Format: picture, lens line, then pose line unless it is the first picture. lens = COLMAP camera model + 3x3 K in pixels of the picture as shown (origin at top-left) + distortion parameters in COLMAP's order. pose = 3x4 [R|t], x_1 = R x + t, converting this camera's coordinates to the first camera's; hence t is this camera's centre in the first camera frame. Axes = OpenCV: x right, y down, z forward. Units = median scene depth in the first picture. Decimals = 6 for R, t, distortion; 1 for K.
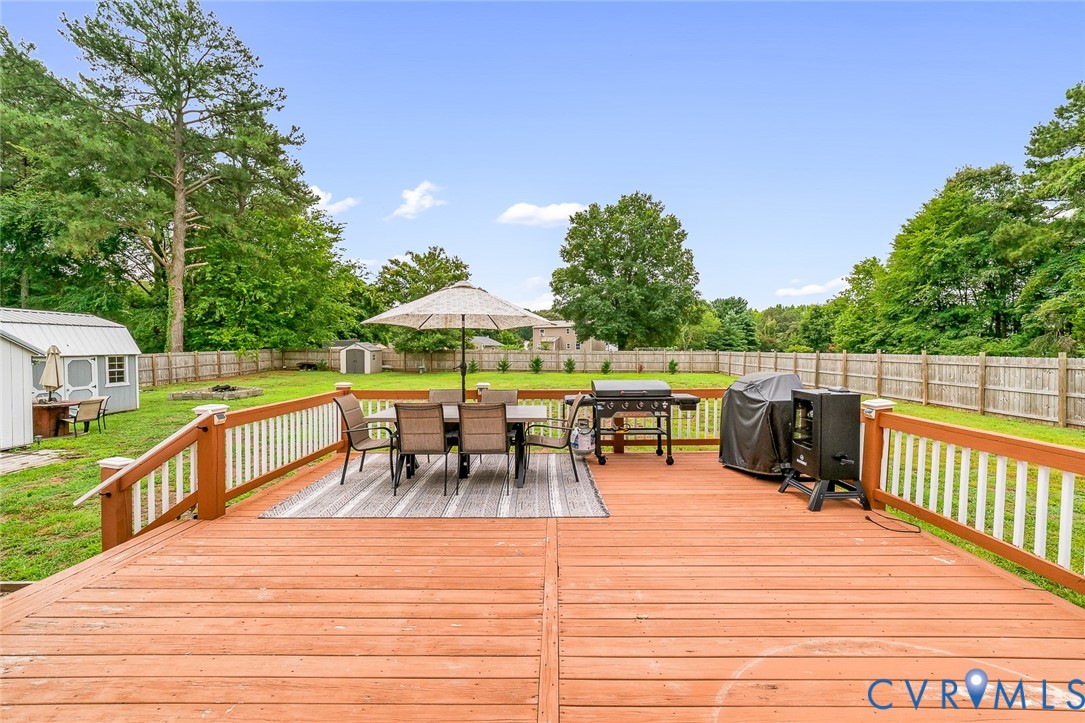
lens RADIAL K [[434.1, 0, 541.5], [0, 434.1, 355.6], [0, 0, 1]] dist [-0.007864, 0.004083]
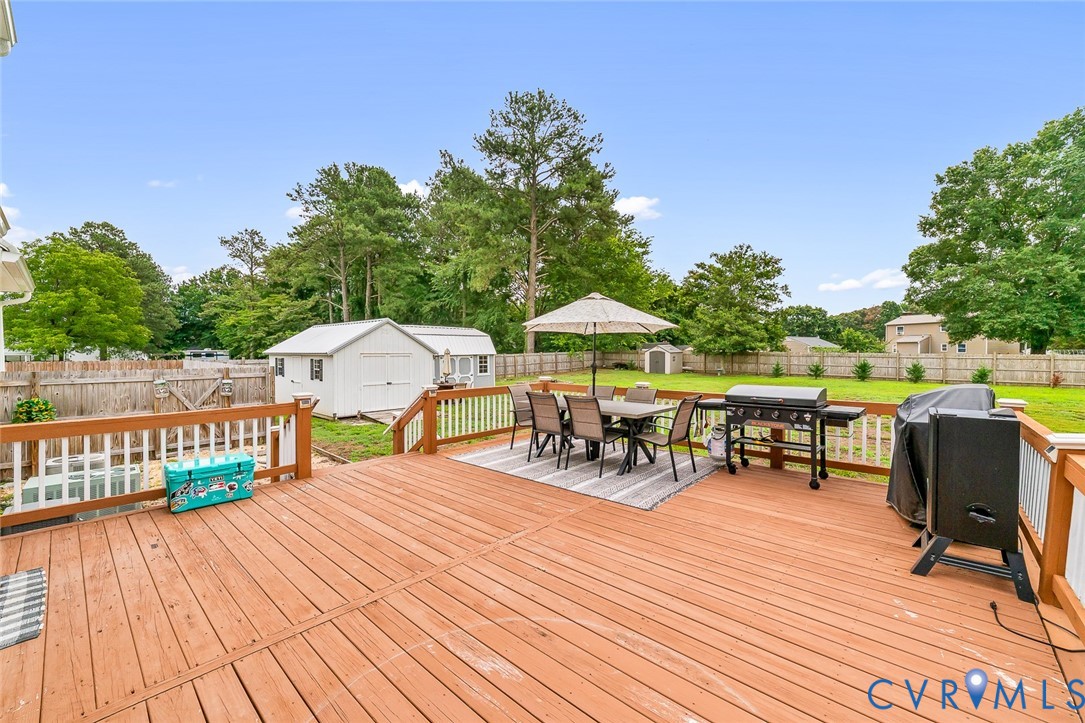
lens RADIAL K [[434.1, 0, 561.1], [0, 434.1, 362.1], [0, 0, 1]] dist [-0.007864, 0.004083]
pose [[0.764494, 0.018473, -0.644366, 0.131248], [-0.011784, 0.999823, 0.014684, -0.000397], [0.644523, -0.003633, 0.764576, 0.011741]]
